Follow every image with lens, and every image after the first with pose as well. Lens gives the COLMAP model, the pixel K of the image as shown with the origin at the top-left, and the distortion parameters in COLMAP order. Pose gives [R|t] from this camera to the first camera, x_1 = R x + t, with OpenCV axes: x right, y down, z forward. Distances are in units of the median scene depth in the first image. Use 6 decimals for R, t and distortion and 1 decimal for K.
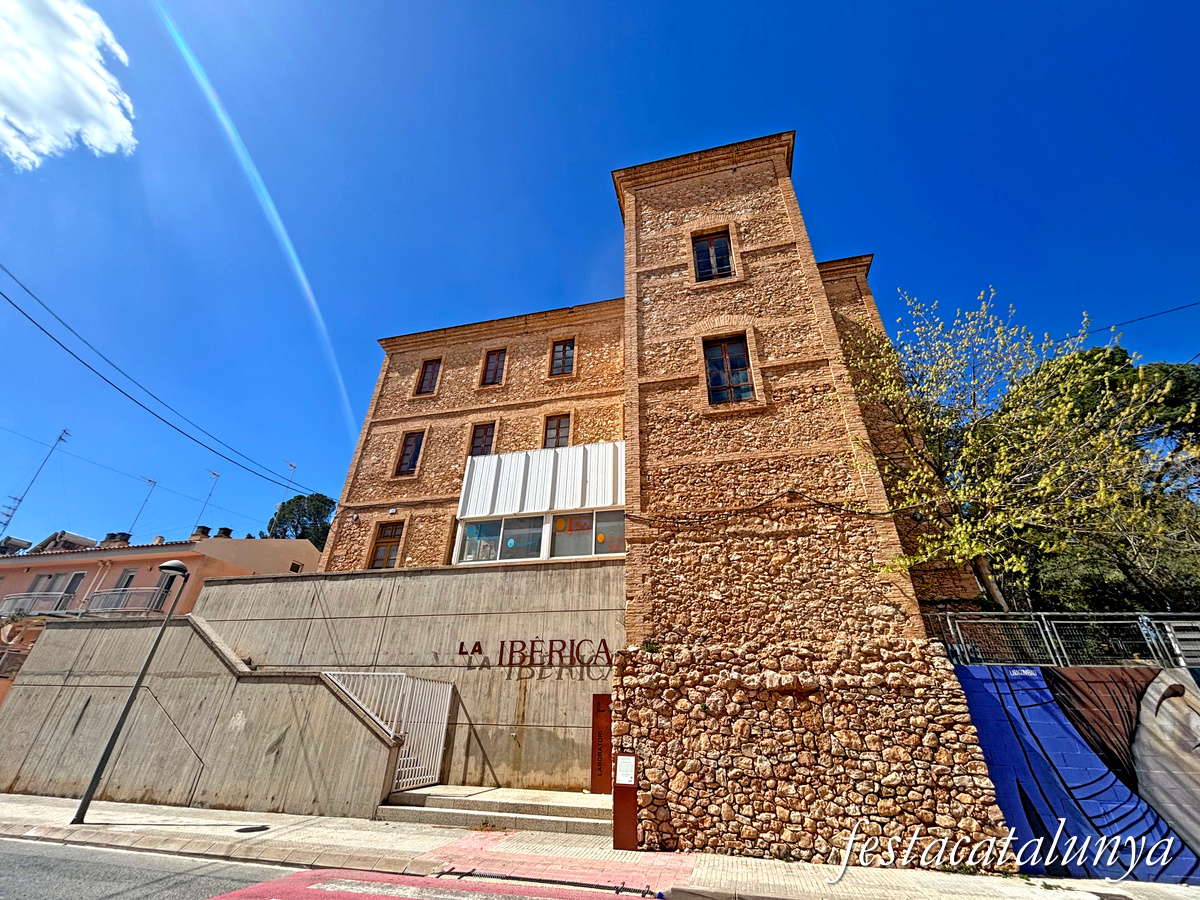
lens RADIAL K [[480.3, 0, 601.4], [0, 480.3, 450.2], [0, 0, 1]] dist [0.011419, 0.000094]
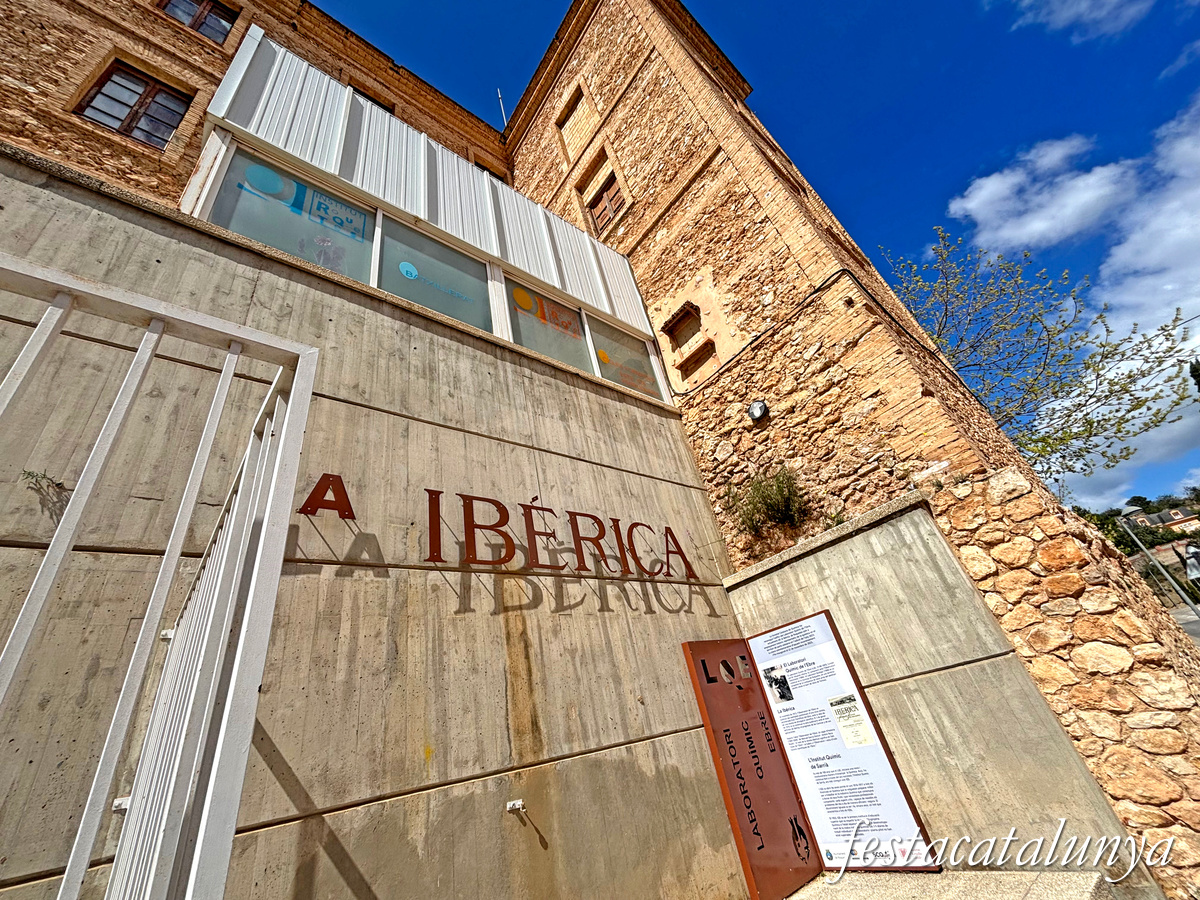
lens RADIAL K [[480.3, 0, 601.0], [0, 480.3, 450.1], [0, 0, 1]] dist [0.011419, 0.000094]
pose [[0.593419, 0.304639, 0.745016, -0.386634], [-0.197438, 0.952422, -0.232186, 0.438621], [-0.780303, -0.009311, 0.625333, 0.767303]]
